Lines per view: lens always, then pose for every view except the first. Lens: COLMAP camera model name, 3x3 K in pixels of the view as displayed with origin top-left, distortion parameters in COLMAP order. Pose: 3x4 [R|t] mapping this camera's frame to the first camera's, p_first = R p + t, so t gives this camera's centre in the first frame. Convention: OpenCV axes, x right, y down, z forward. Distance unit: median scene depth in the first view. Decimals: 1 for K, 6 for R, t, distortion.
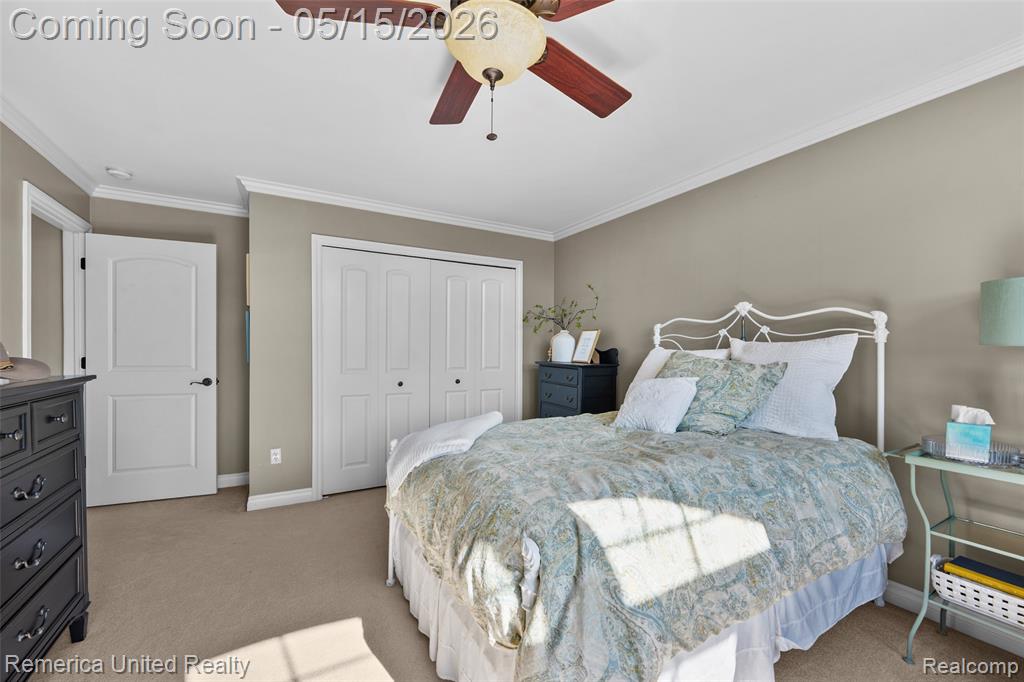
lens RADIAL K [[421.3, 0, 513.9], [0, 421.3, 346.6], [0, 0, 1]] dist [-0.000352, 0.000055]
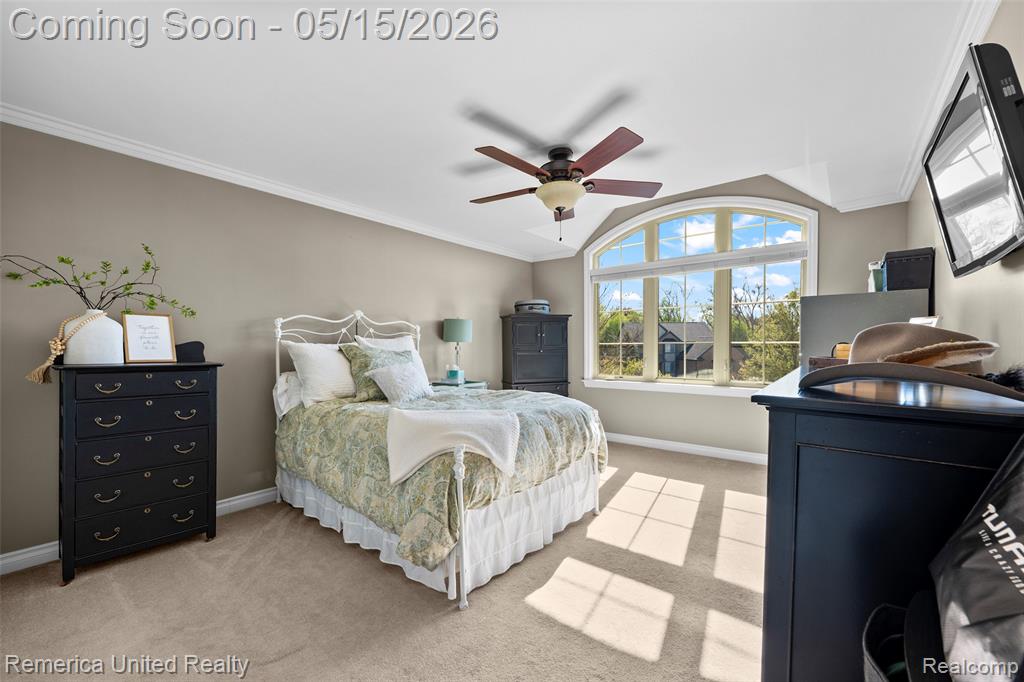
lens RADIAL K [[411.2, 0, 512.0], [0, 411.2, 341.0], [0, 0, 1]] dist [-0.001080, -0.000100]
pose [[-0.361972, 0.004915, 0.932176, -0.915079], [-0.007622, 0.999937, -0.008231, 0.006668], [-0.932158, -0.010084, -0.361912, 0.983011]]
